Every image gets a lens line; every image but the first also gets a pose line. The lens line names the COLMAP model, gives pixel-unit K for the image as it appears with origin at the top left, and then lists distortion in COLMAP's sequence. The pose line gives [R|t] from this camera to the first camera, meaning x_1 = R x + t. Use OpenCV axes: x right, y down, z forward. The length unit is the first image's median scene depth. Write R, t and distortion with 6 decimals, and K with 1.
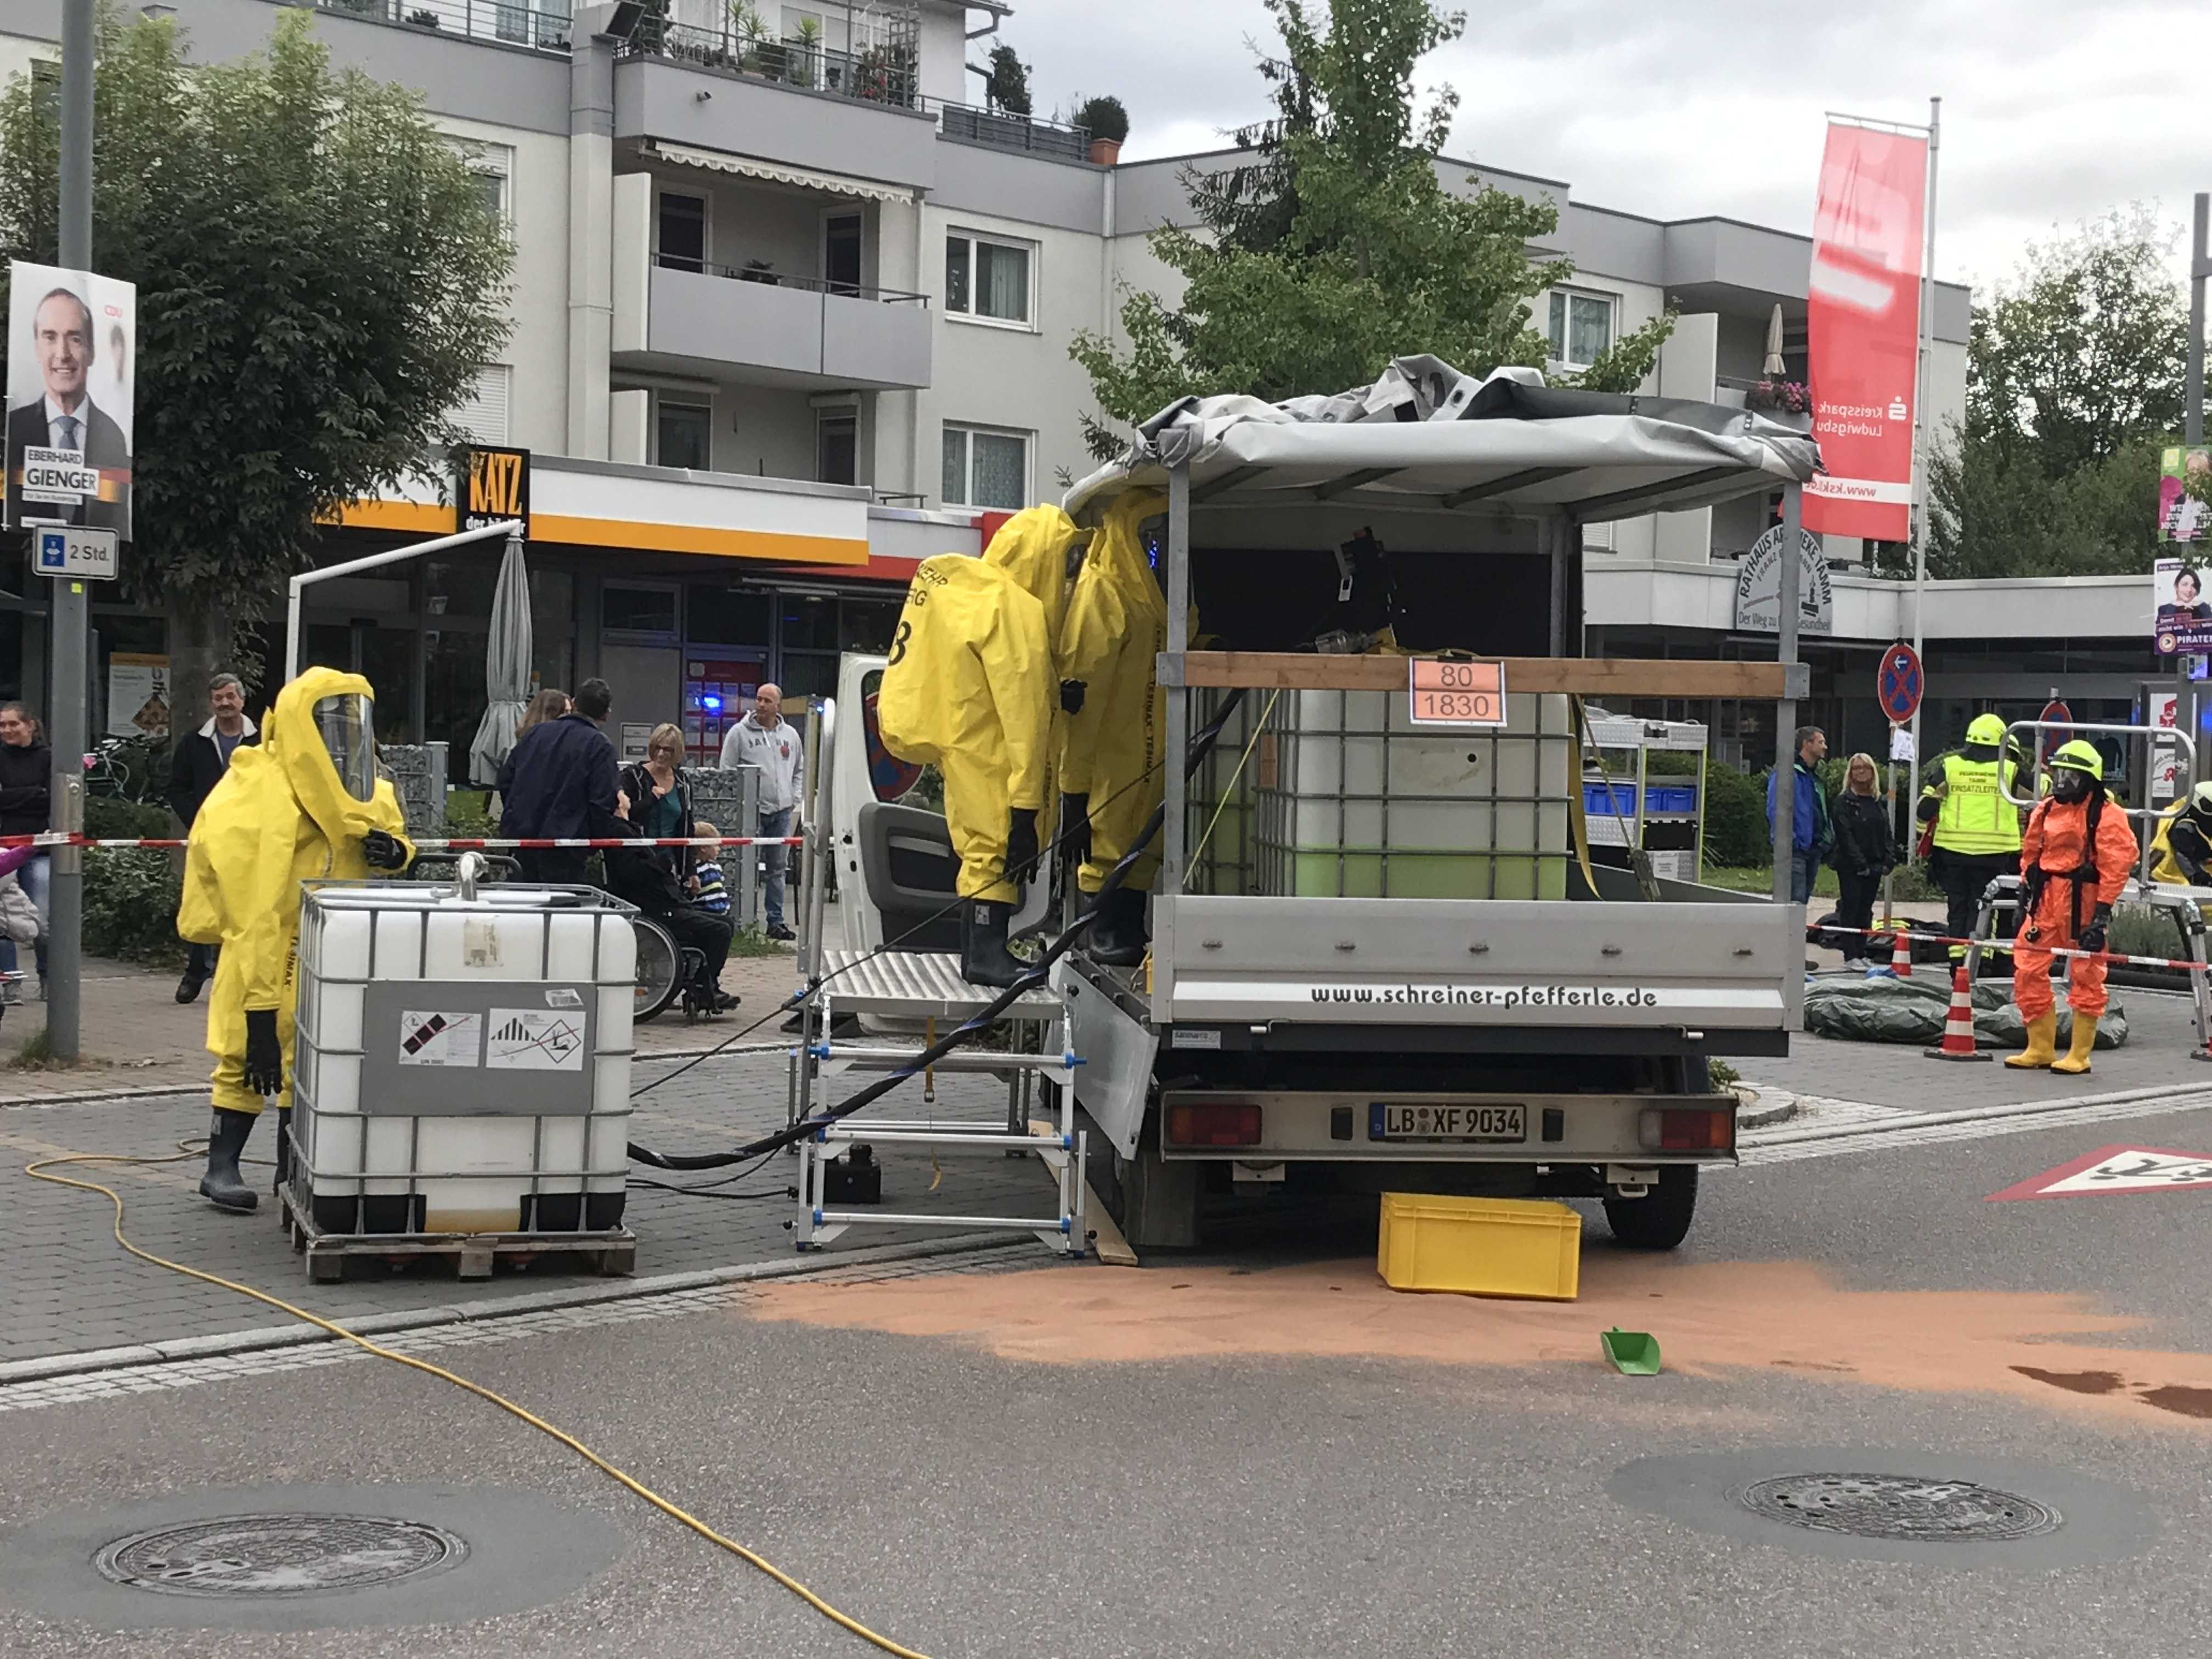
lens RADIAL K [[3433.4, 0, 1106.0], [0, 3433.4, 829.5], [0, 0, 1]] dist [0.098119, -0.042769]
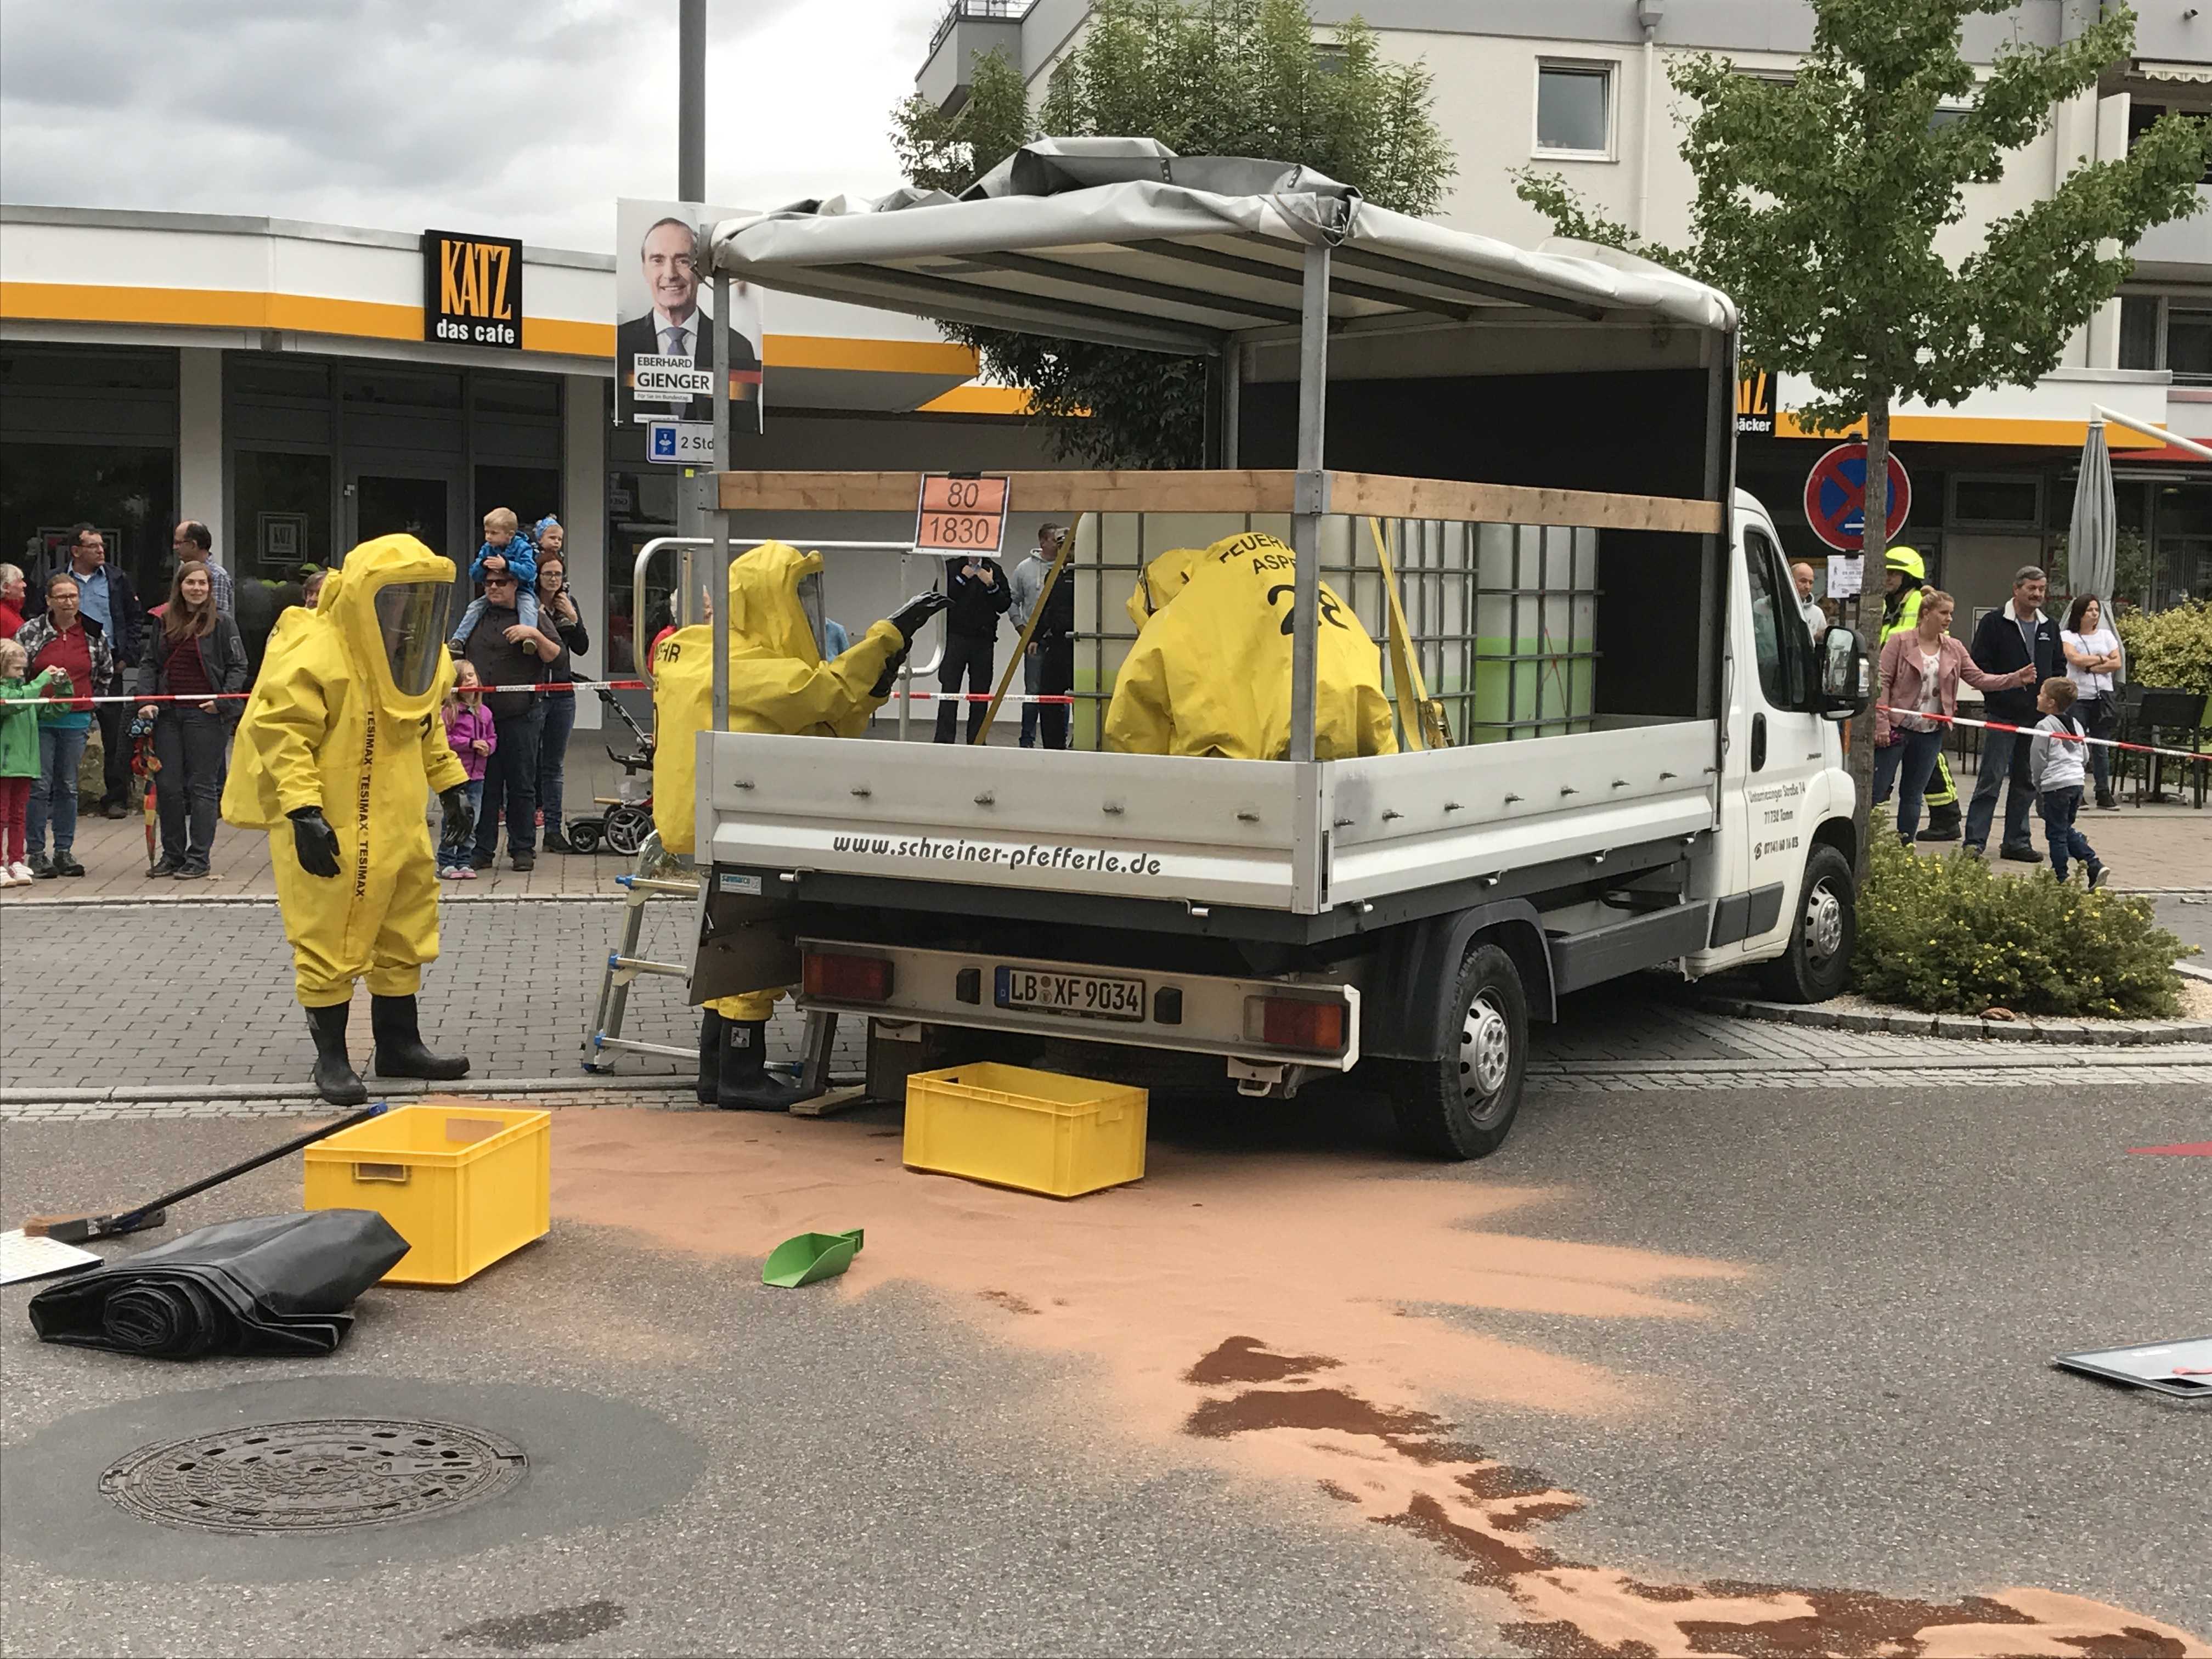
lens RADIAL K [[2859.1, 0, 996.0], [0, 2859.1, 942.7], [0, 0, 1]] dist [0.033073, -0.369158]
pose [[0.783756, 0.067000, -0.617445, 0.406110], [-0.018637, 0.996253, 0.084449, 0.005980], [0.620790, -0.054680, 0.782068, 0.292118]]
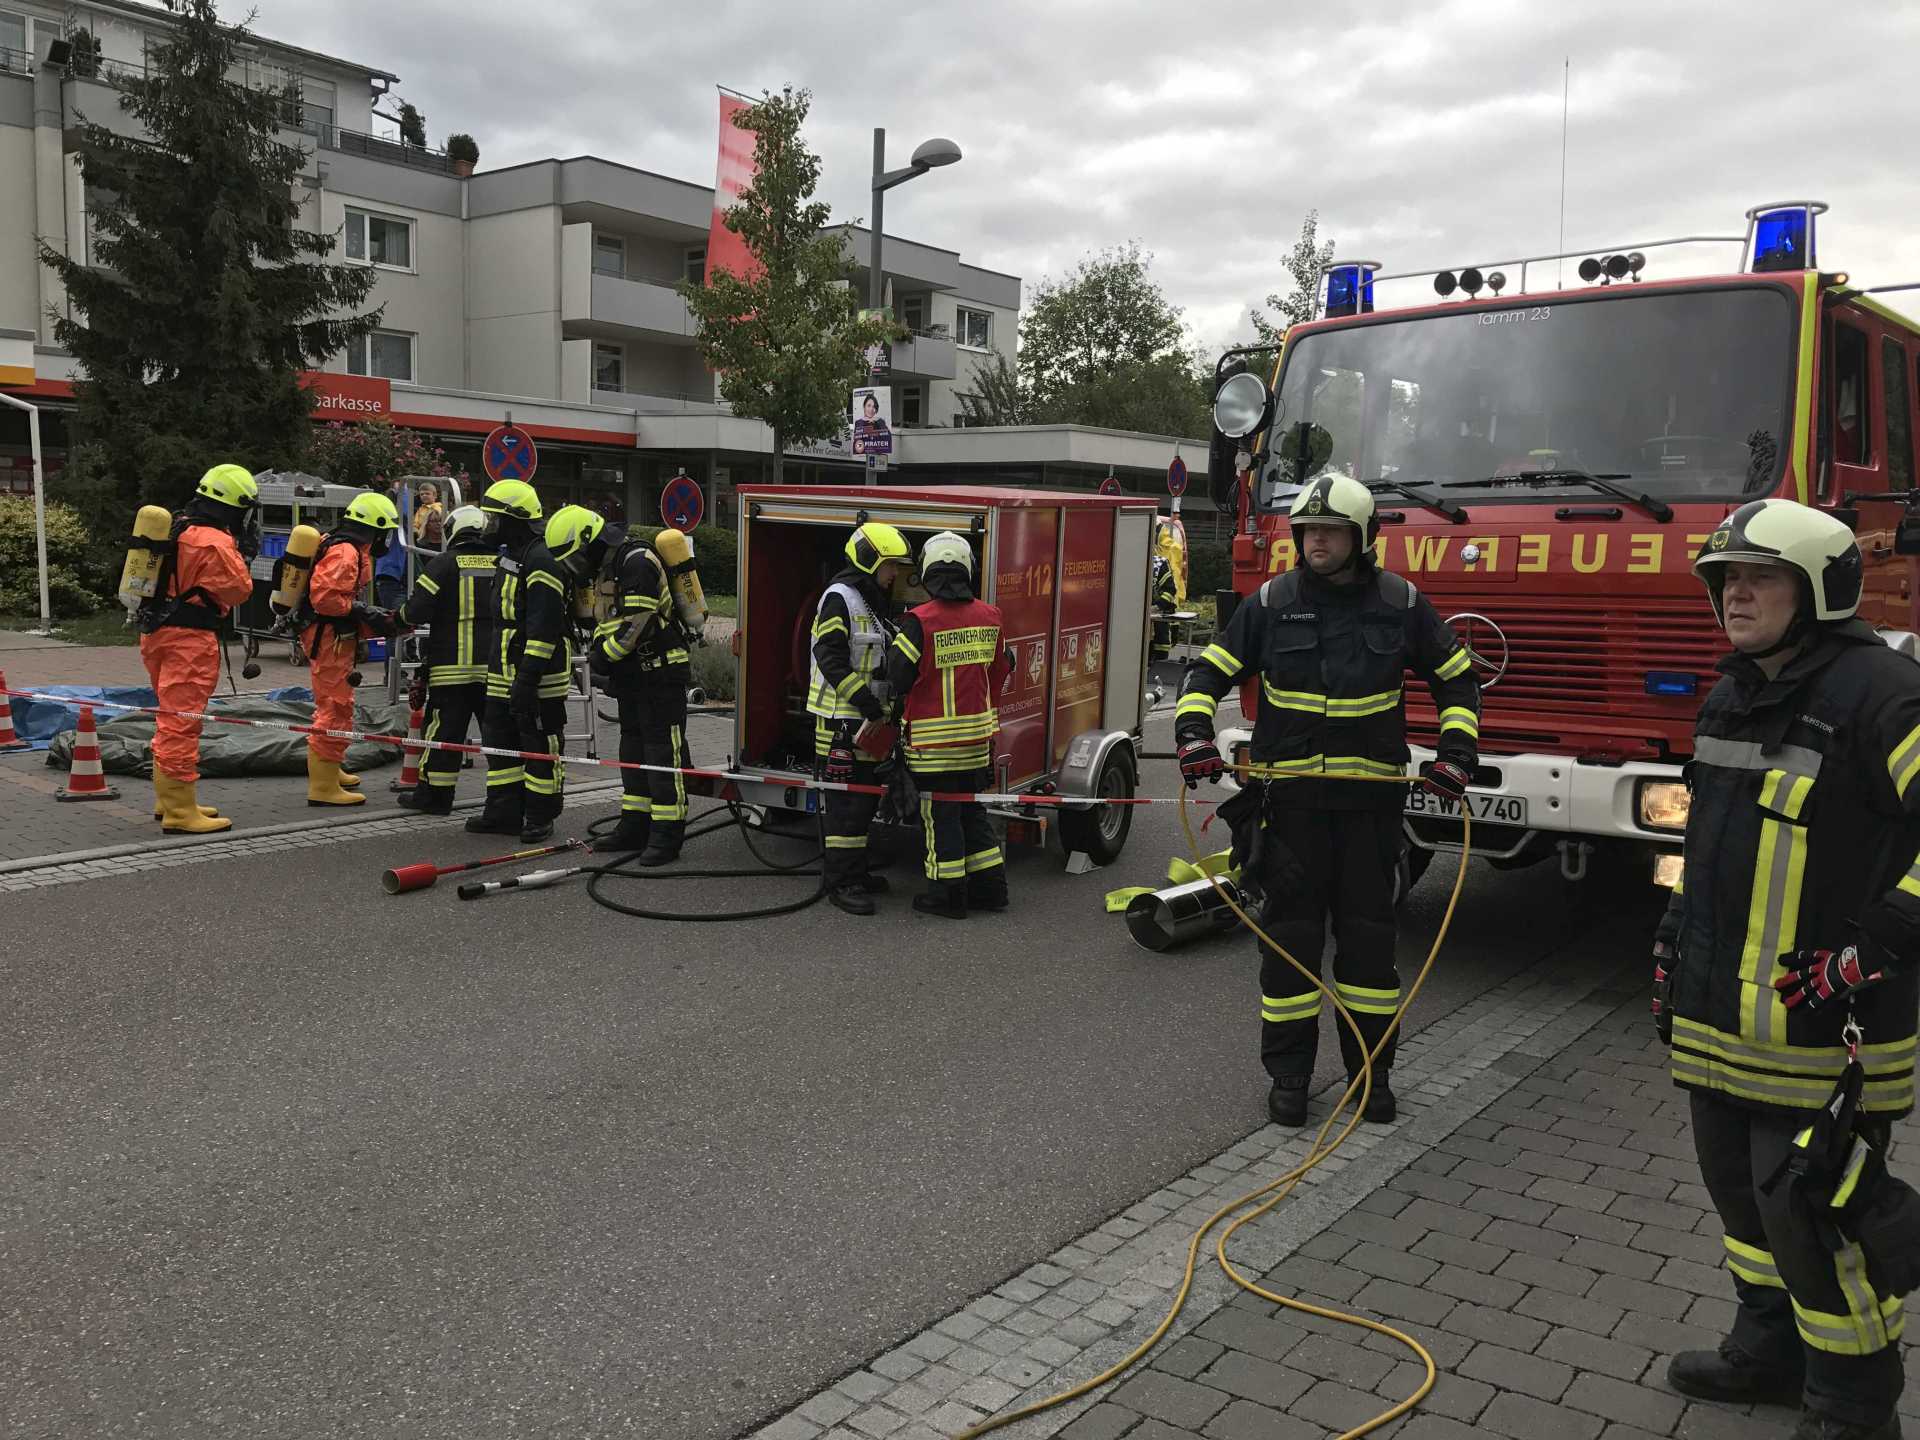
lens RADIAL K [[1561.5, 0, 948.0], [0, 1561.5, 696.8], [0, 0, 1]] dist [0.025126, -0.047044]
pose [[0.996771, 0.000596, 0.080291, 0.569931], [-0.006733, 0.997071, 0.076185, 0.001479], [-0.080010, -0.076480, 0.993856, 0.663905]]
